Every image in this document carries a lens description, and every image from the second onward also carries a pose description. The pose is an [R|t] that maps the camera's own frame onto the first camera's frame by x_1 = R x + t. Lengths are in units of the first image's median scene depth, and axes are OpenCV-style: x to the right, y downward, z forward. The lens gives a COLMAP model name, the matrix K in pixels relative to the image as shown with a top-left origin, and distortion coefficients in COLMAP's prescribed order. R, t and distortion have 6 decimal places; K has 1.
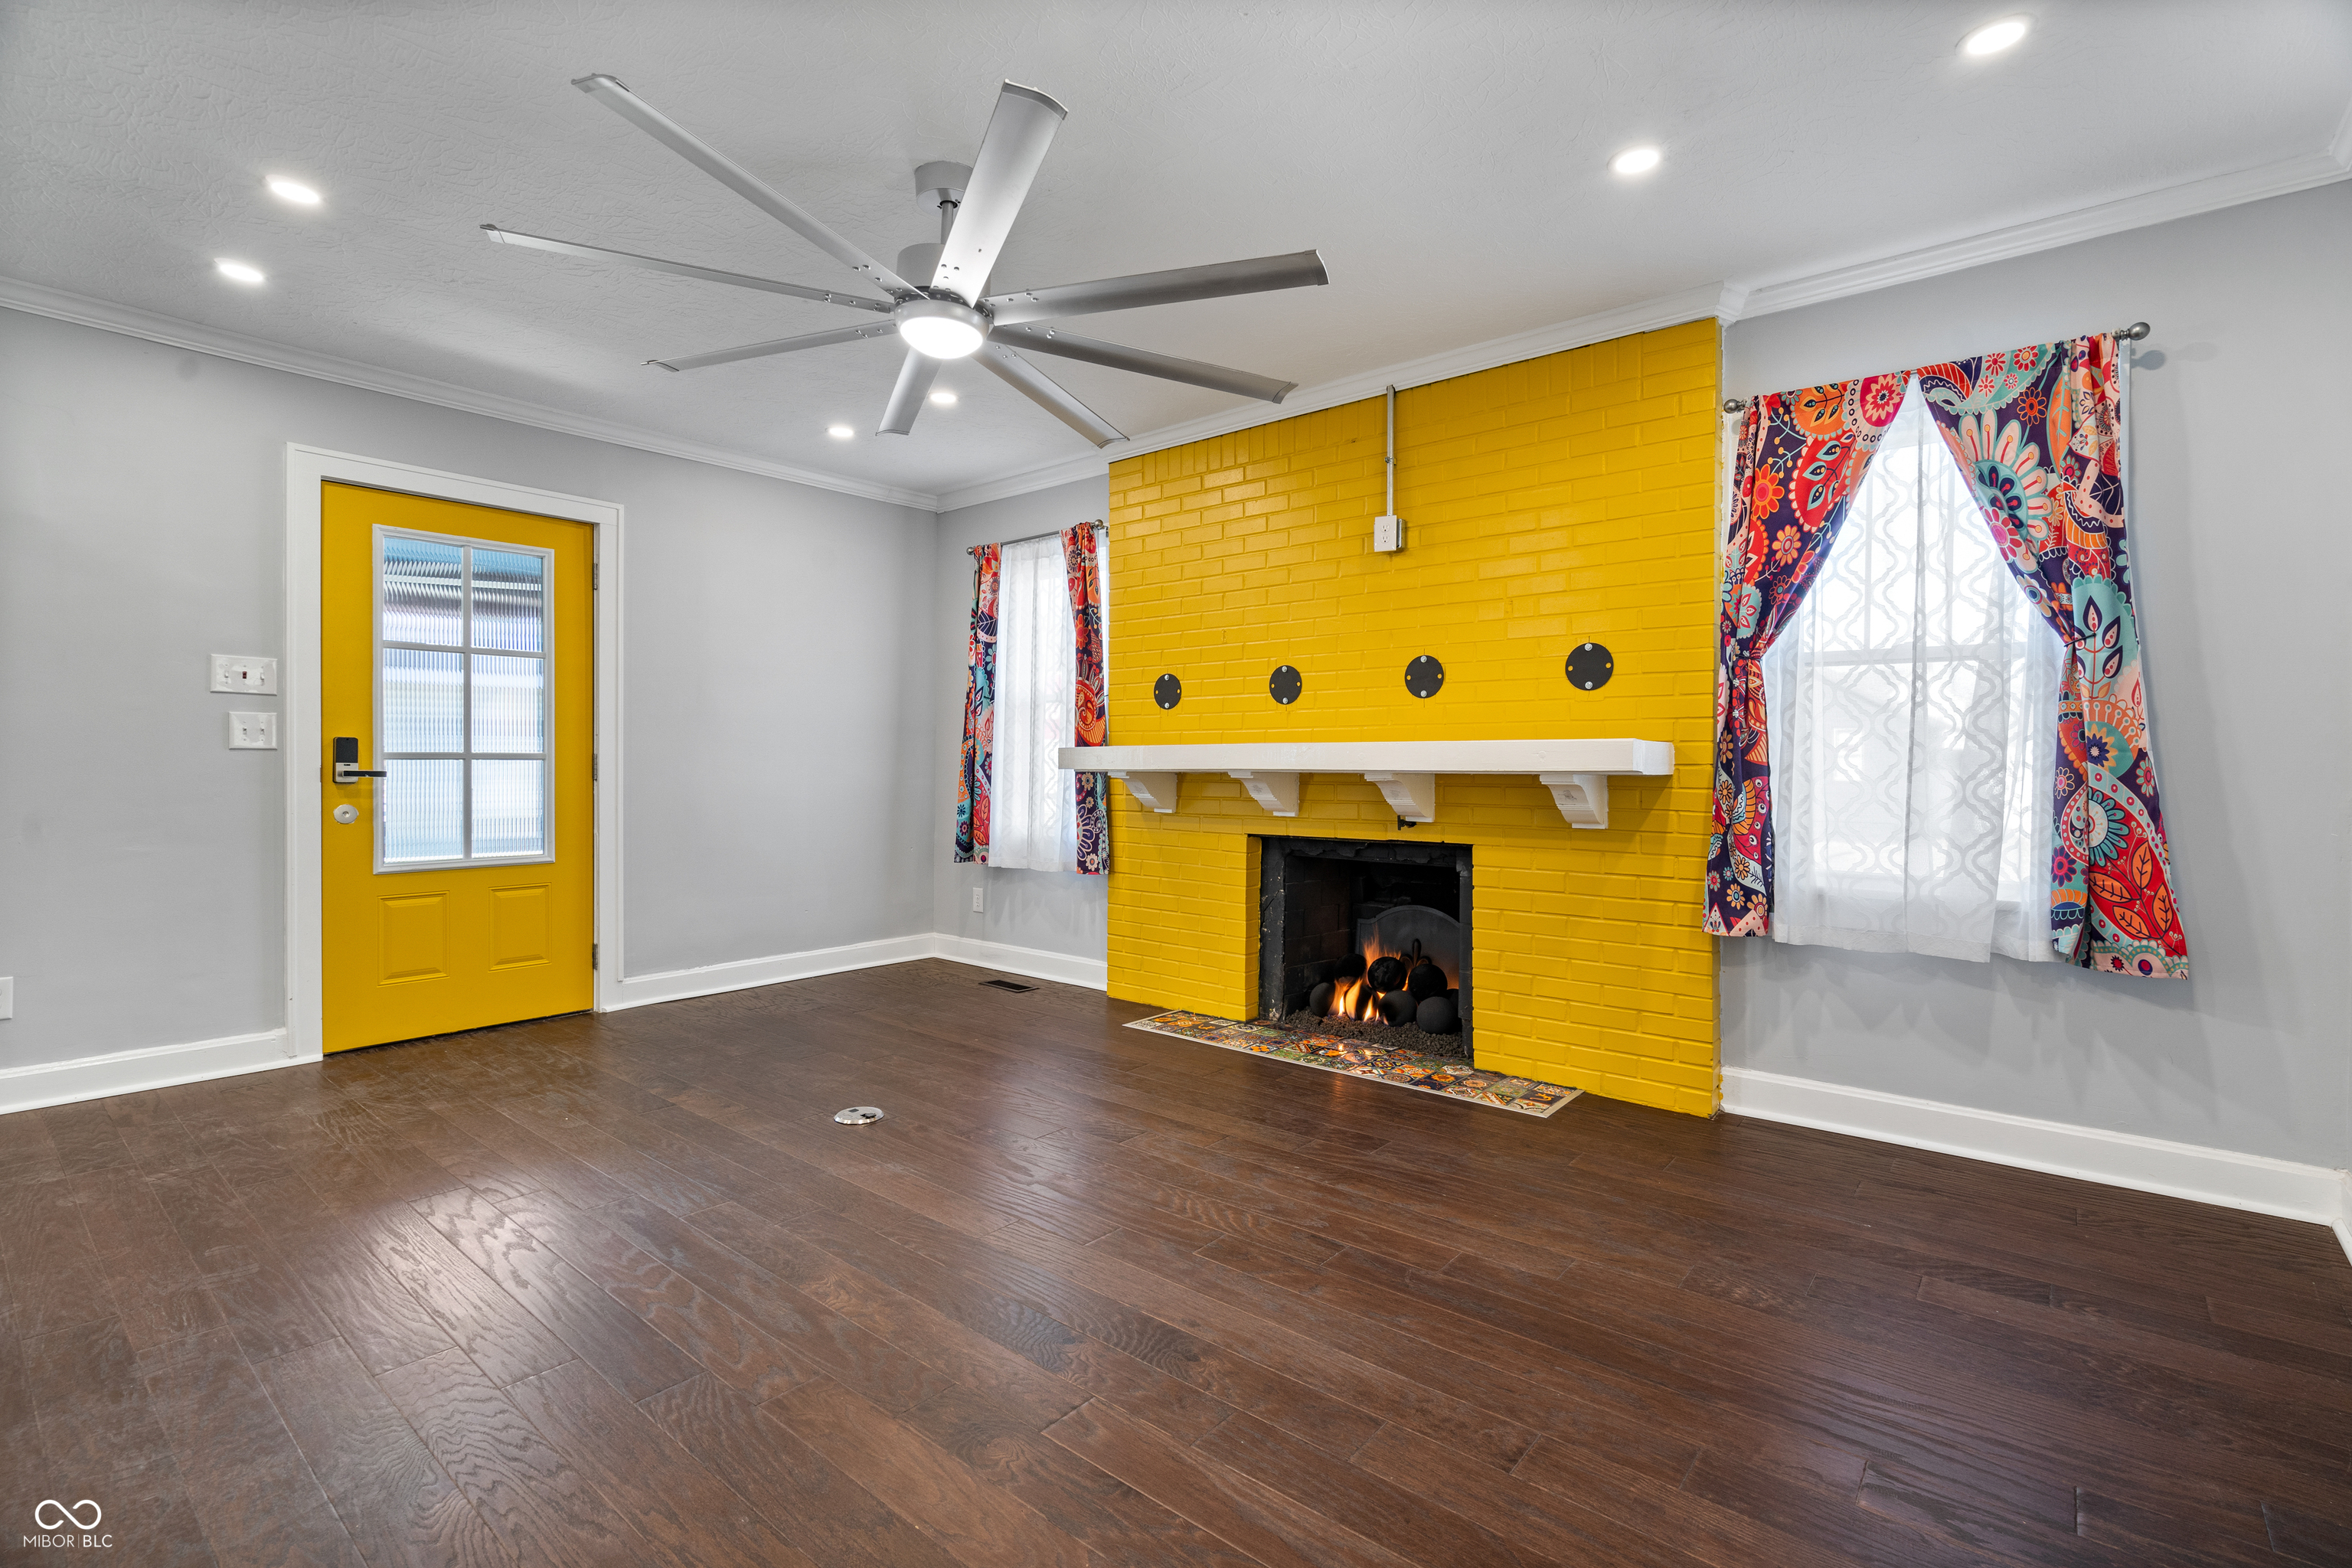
lens RADIAL K [[1065.0, 0, 1176.0], [0, 1065.0, 784.0], [0, 0, 1]] dist [-0.001944, 0.000083]
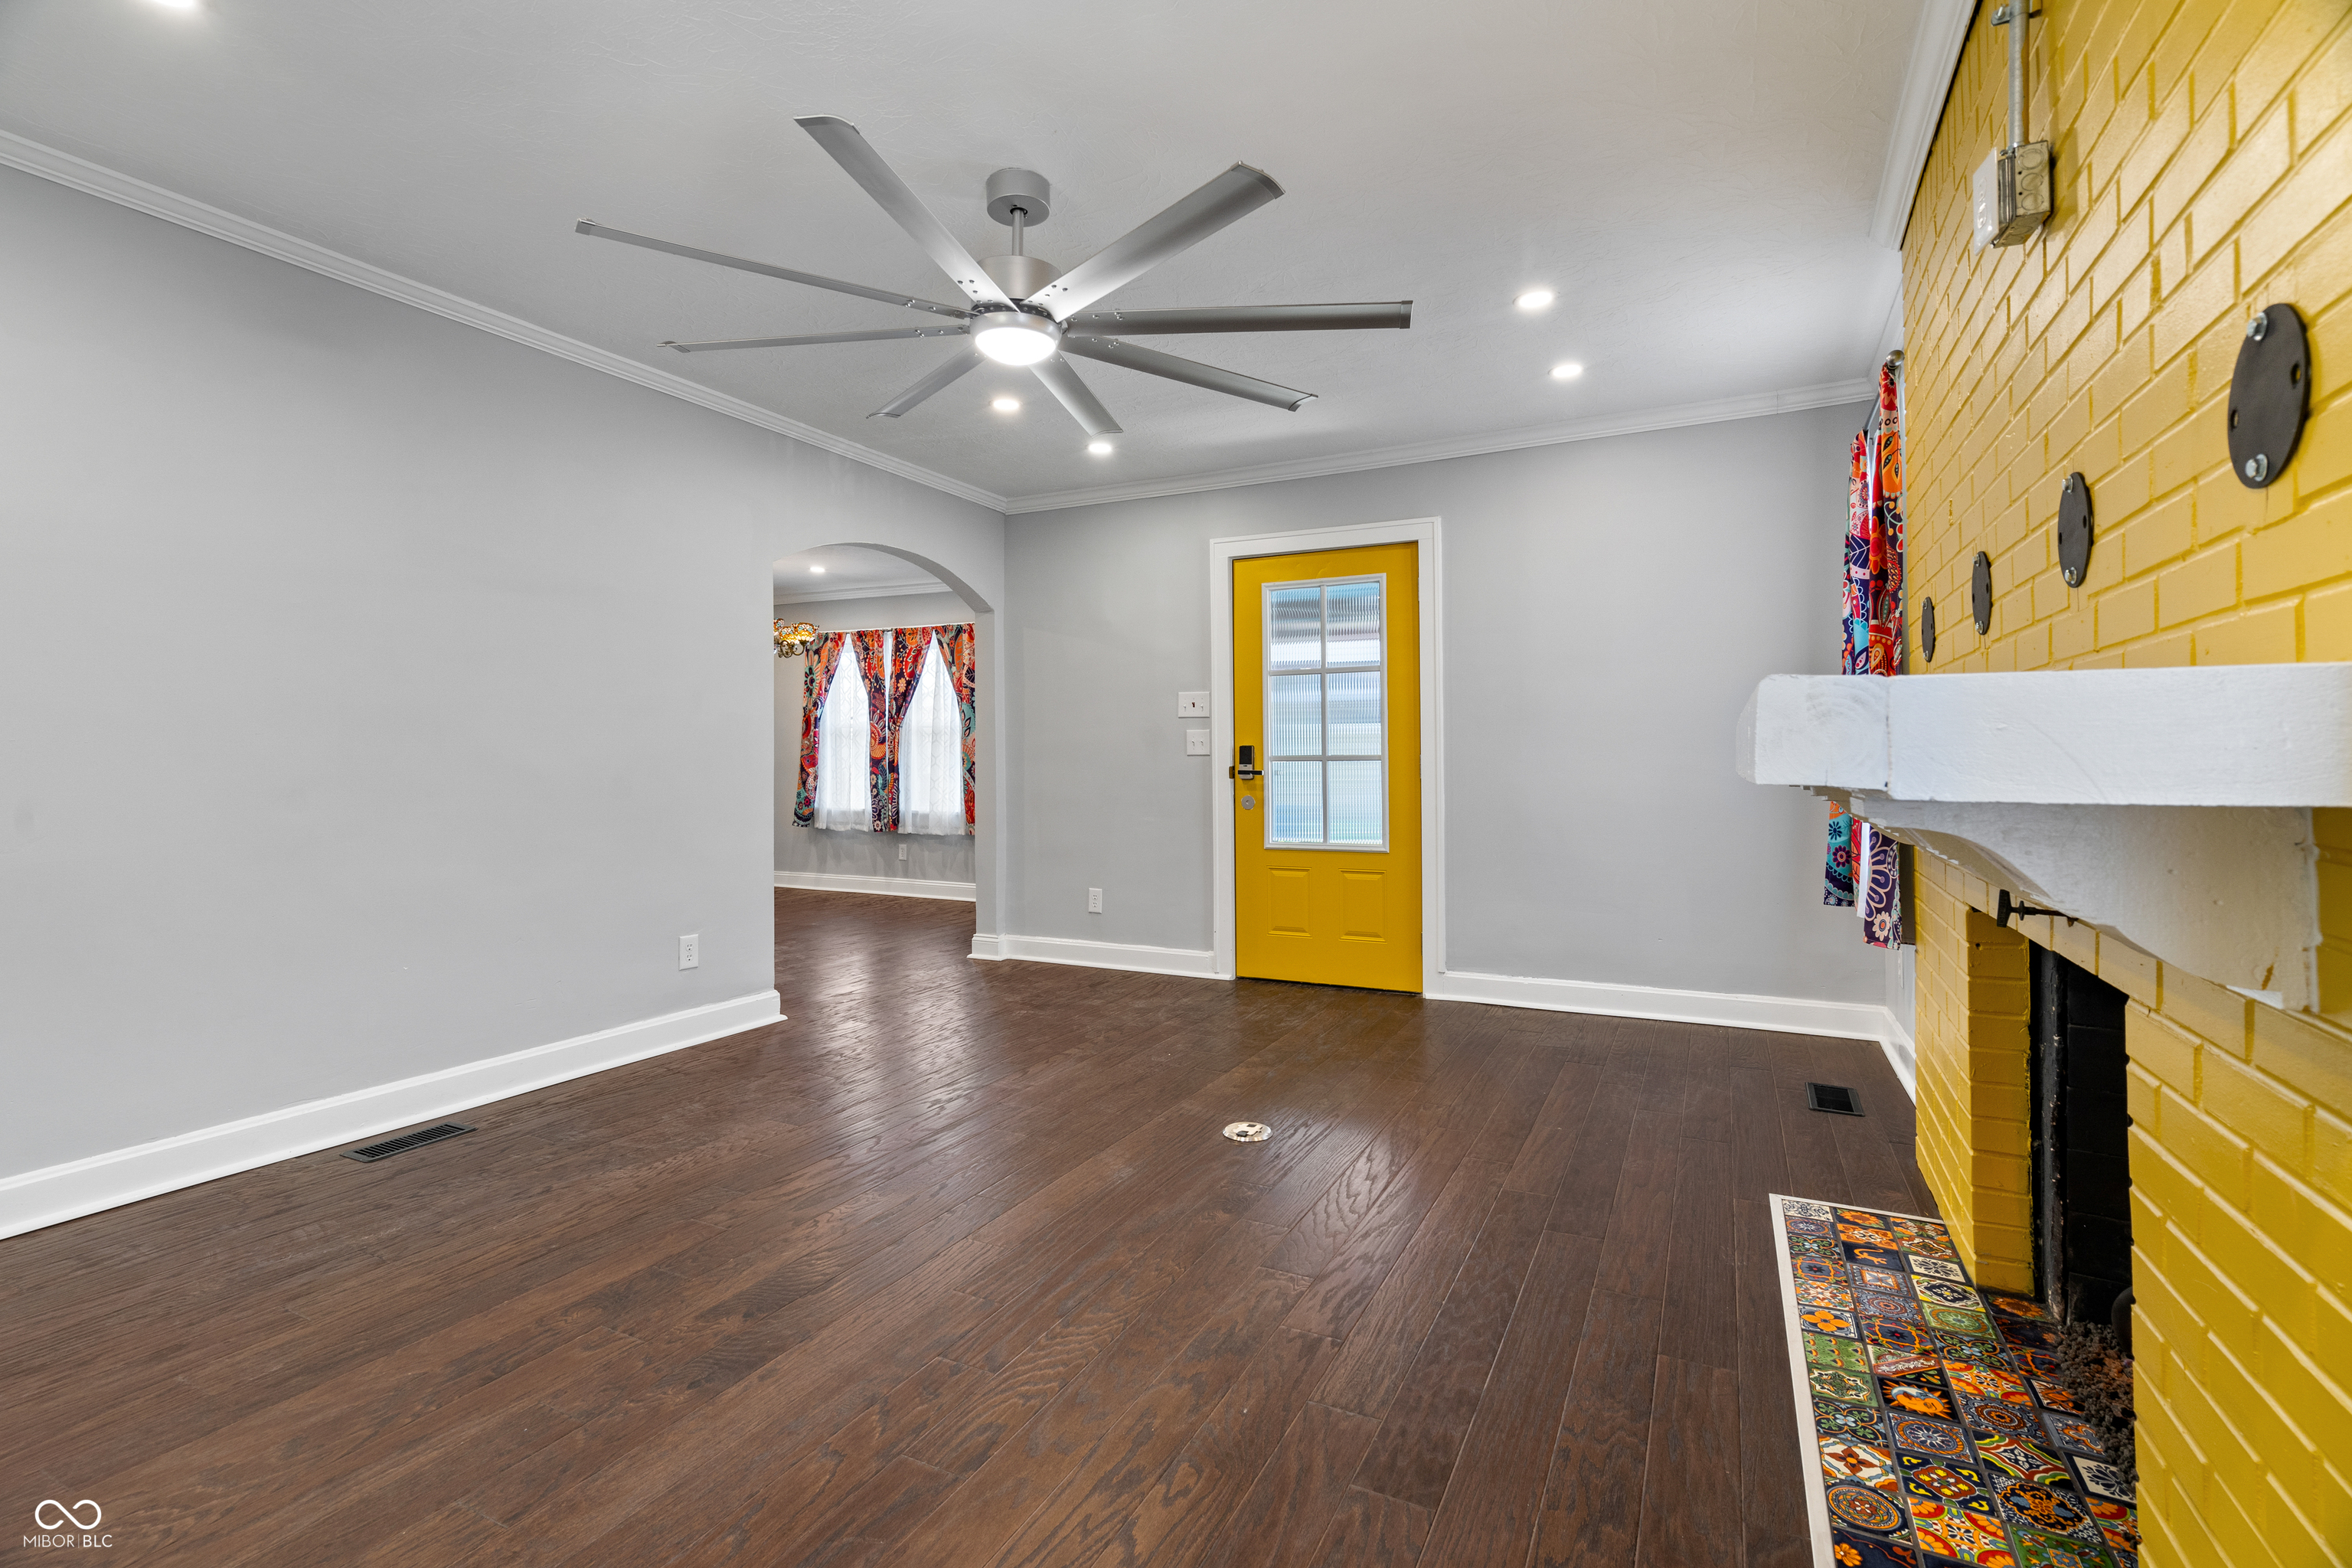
lens RADIAL K [[1081.0, 0, 1178.2], [0, 1081.0, 757.3], [0, 0, 1]] dist [-0.003518, 0.000357]
pose [[0.222713, -0.009657, -0.974836, 0.580488], [-0.015519, 0.999789, -0.013450, -0.009331], [0.974760, 0.018124, 0.222517, 0.655100]]
